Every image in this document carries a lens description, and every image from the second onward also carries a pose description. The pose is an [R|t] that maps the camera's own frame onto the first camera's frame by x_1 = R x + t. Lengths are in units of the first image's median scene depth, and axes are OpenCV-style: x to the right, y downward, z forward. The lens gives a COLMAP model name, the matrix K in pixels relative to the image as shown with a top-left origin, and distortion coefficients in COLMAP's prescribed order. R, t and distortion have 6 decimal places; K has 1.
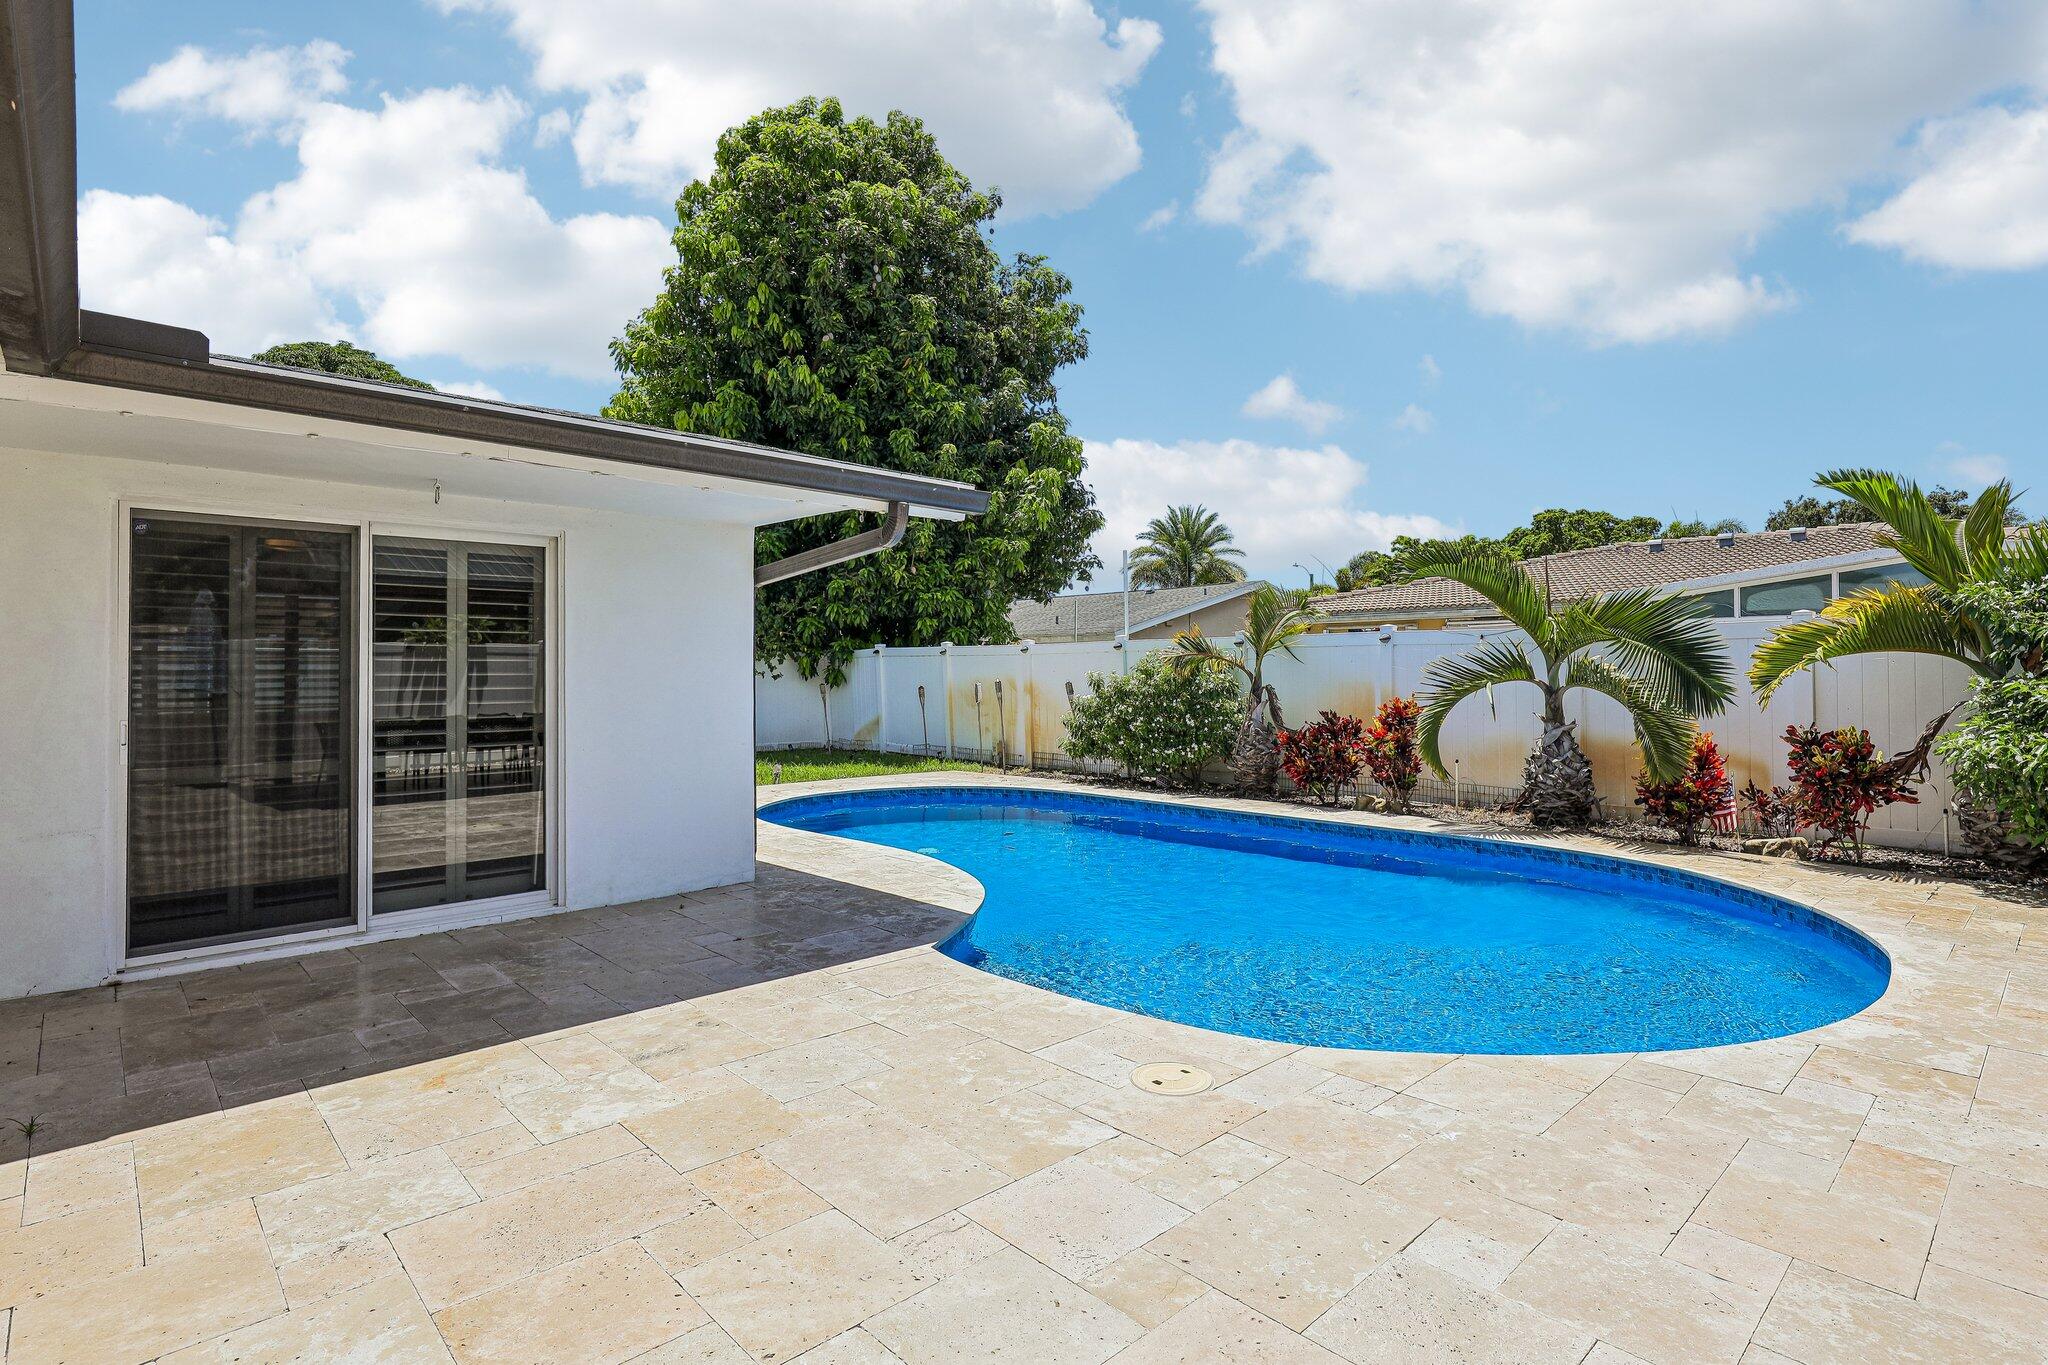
lens RADIAL K [[1013.3, 0, 1021.3], [0, 1013.3, 675.7], [0, 0, 1]] dist [-0.000667, -0.000392]
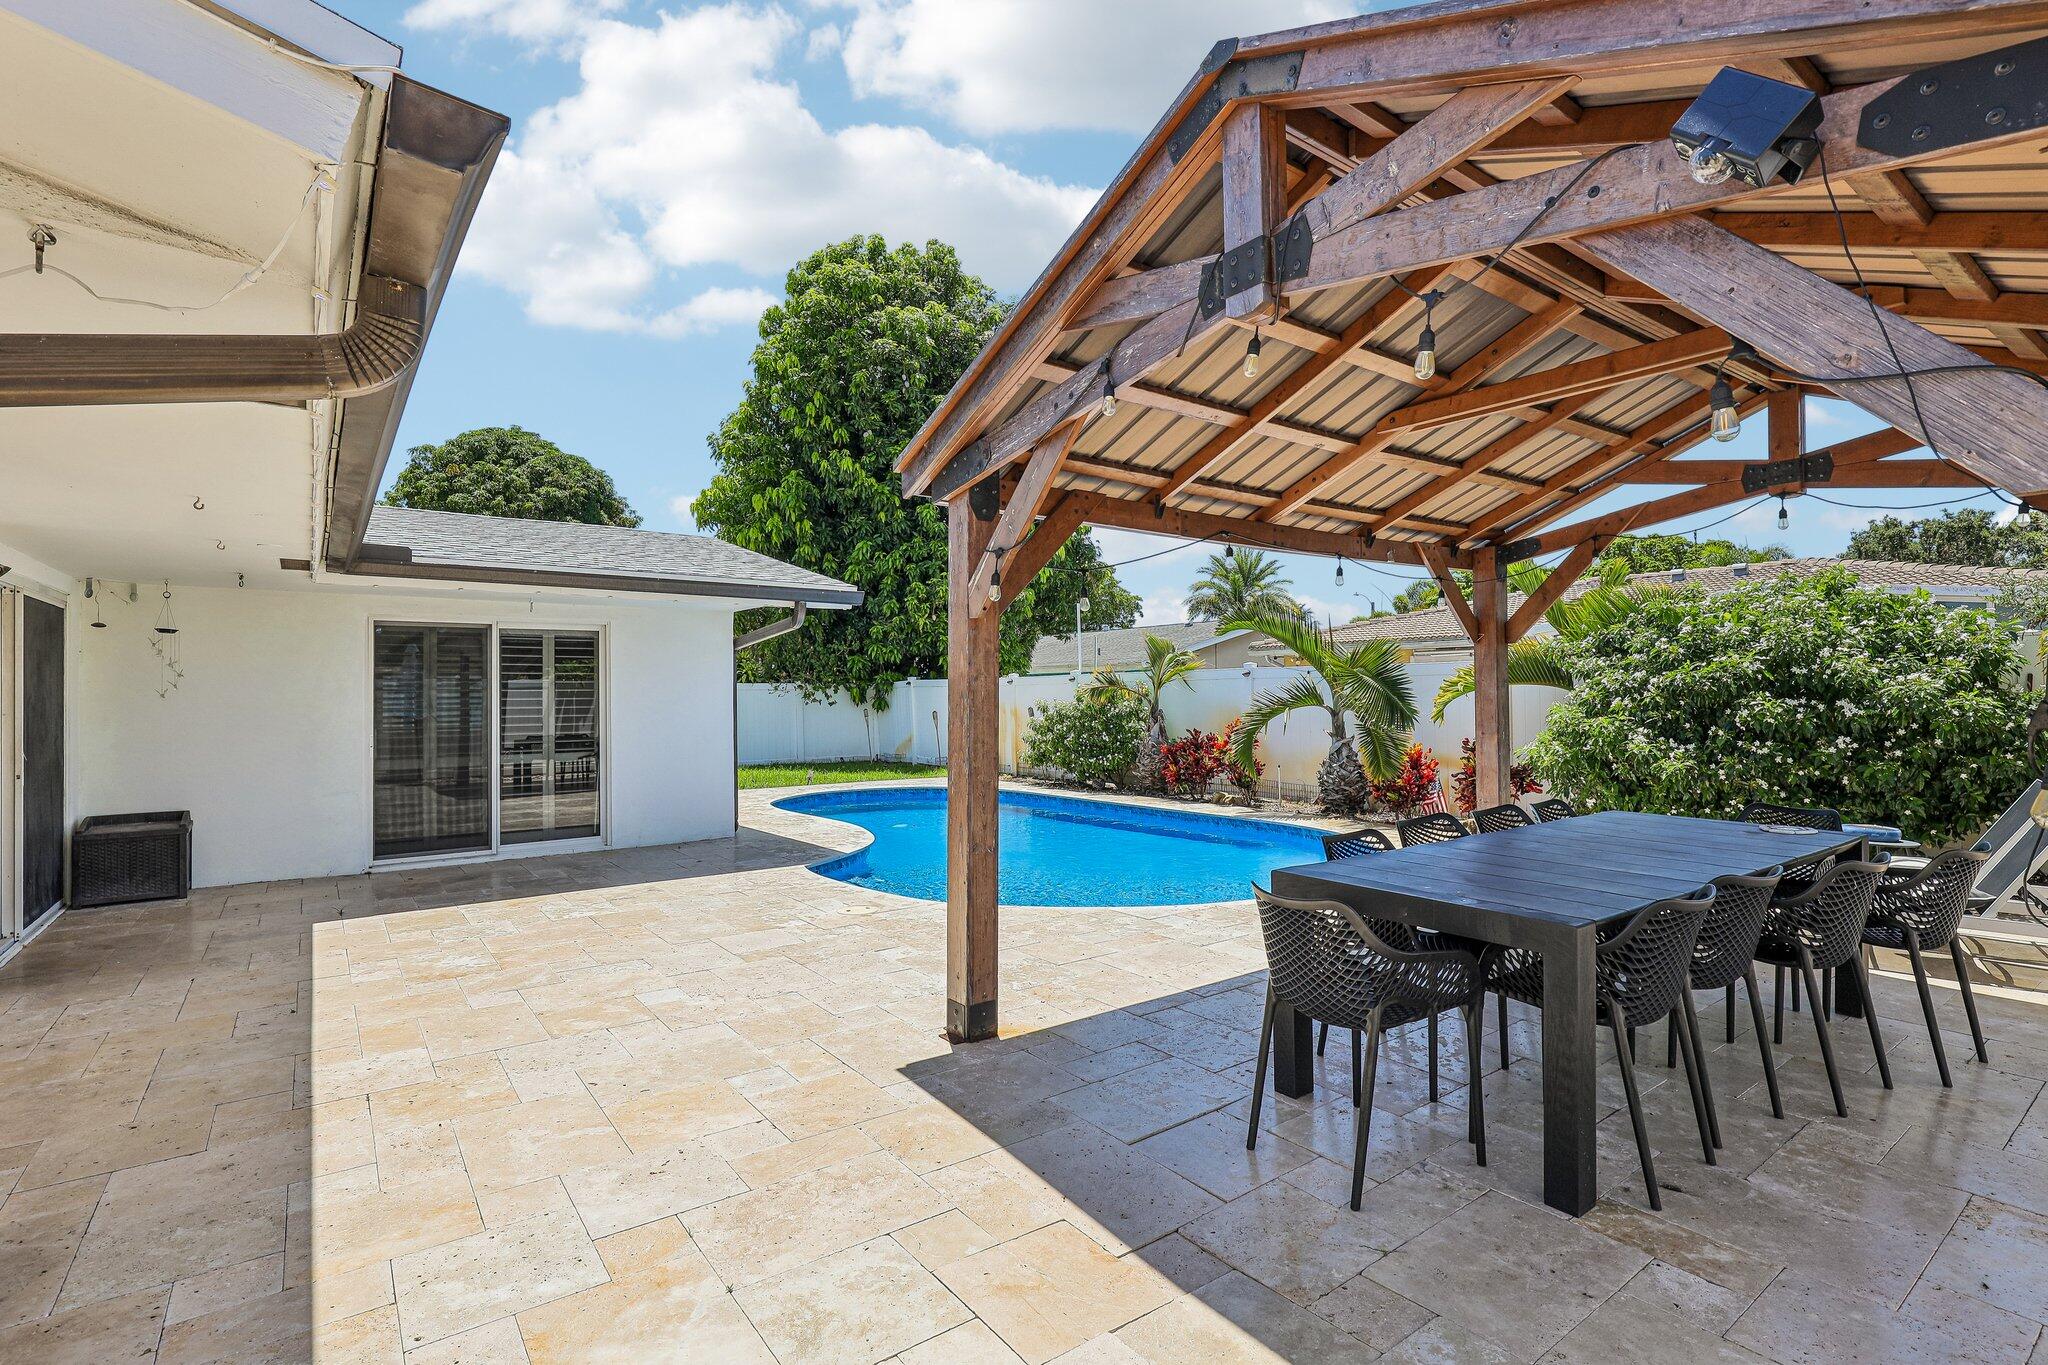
lens RADIAL K [[954.3, 0, 1018.2], [0, 954.3, 697.5], [0, 0, 1]] dist [0.000878, -0.001702]
pose [[0.993752, -0.005966, -0.111449, 0.199446], [0.005783, 0.999981, -0.001961, -0.004844], [0.111459, 0.001304, 0.993768, -0.247600]]
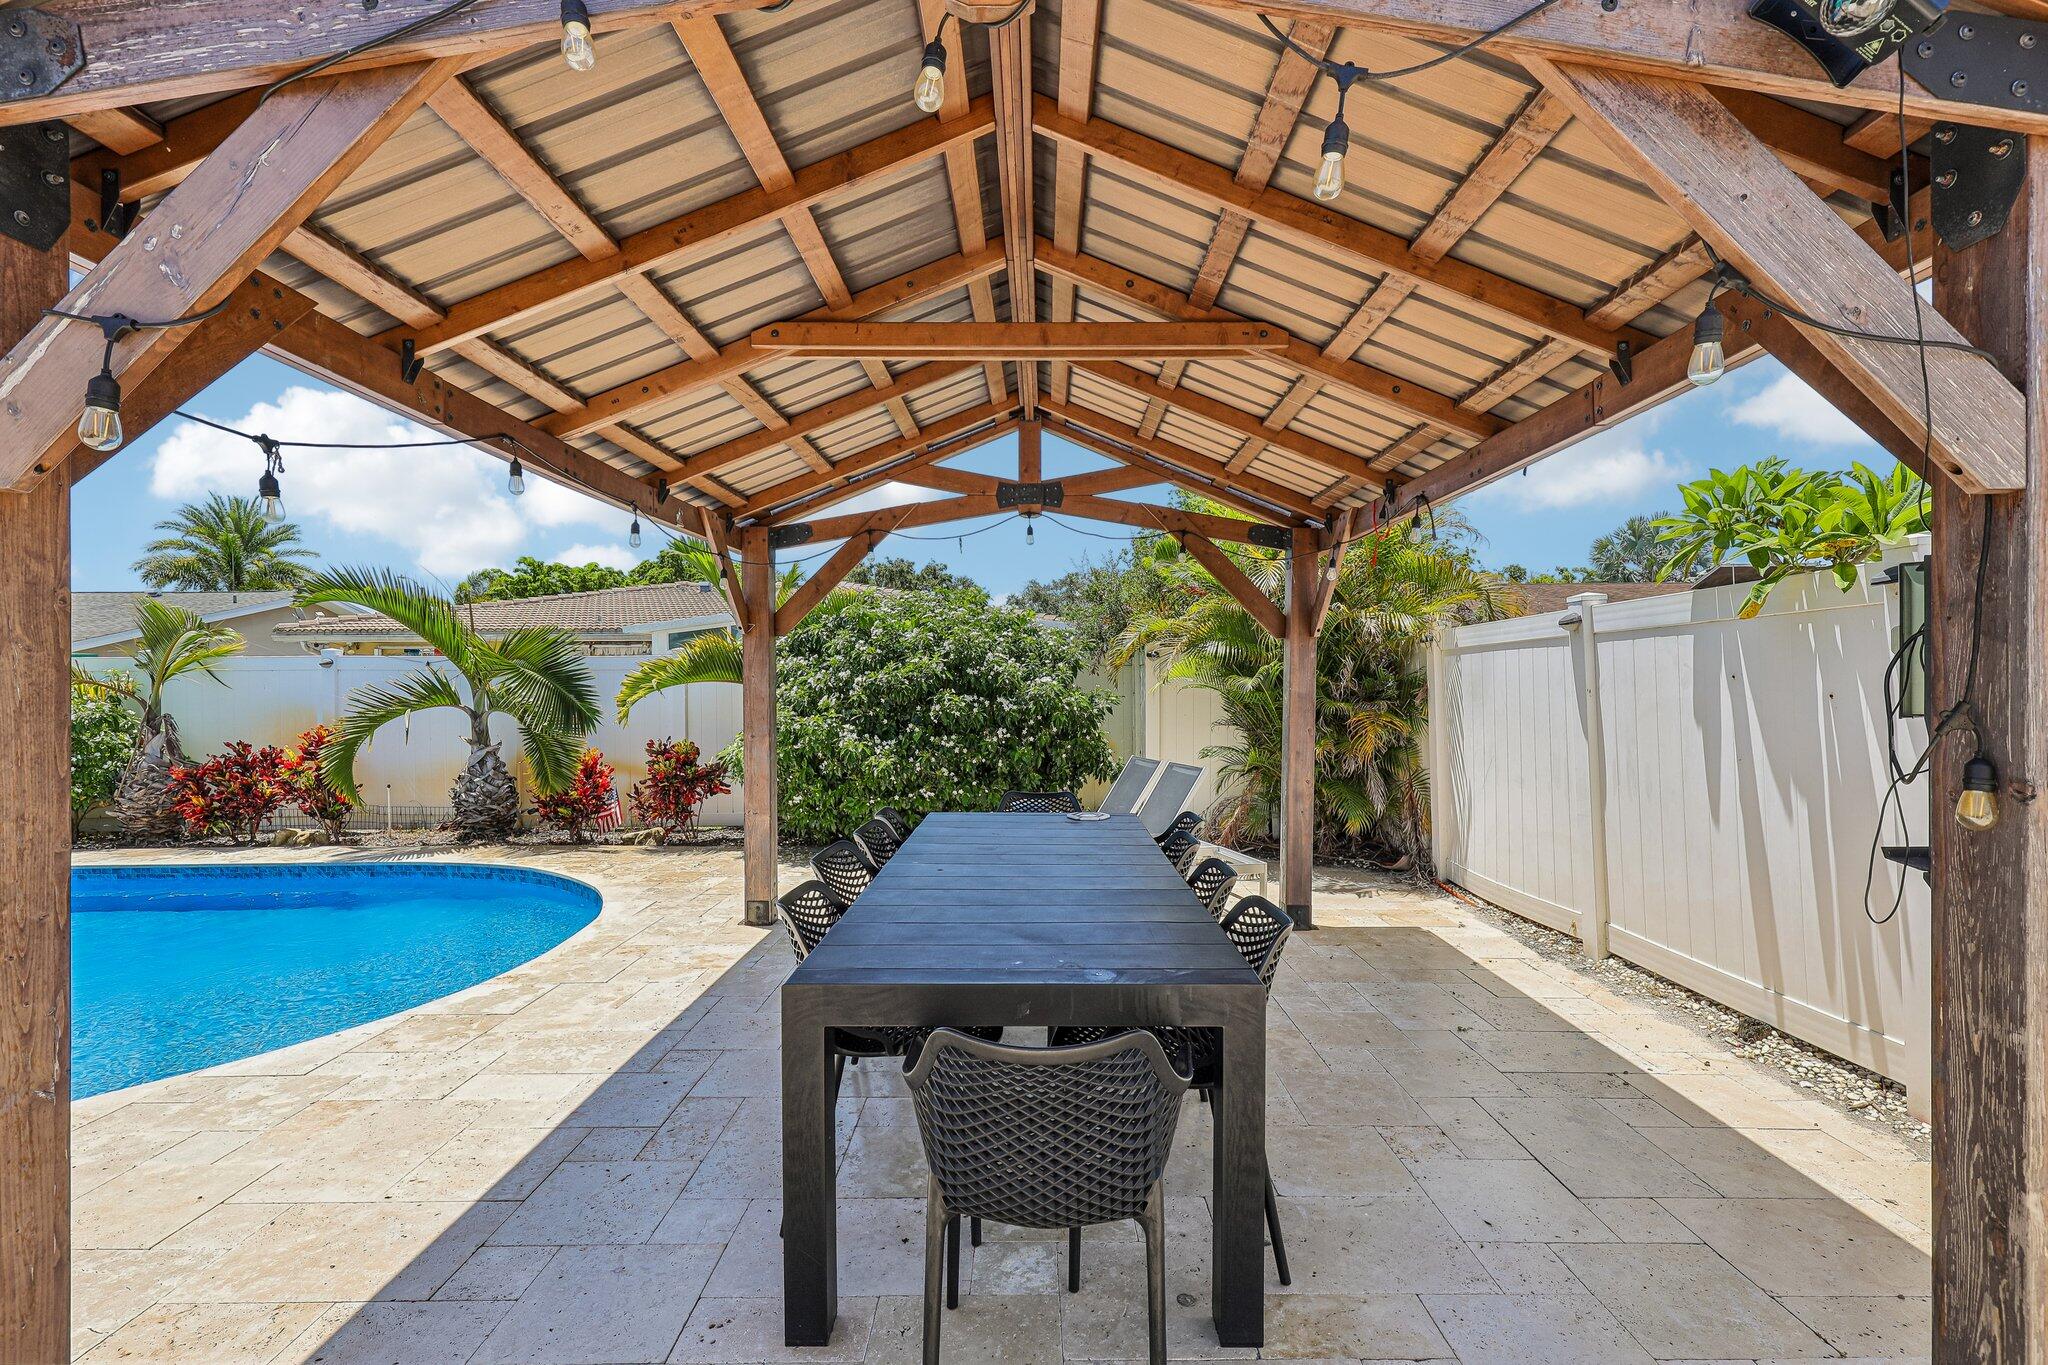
lens RADIAL K [[936.8, 0, 1048.7], [0, 936.8, 689.5], [0, 0, 1]] dist [-0.001180, 0.000026]
pose [[0.663337, -0.002625, 0.748316, 0.145573], [0.006017, 0.999980, -0.001826, -0.005741], [-0.748297, 0.005713, 0.663340, -0.098501]]
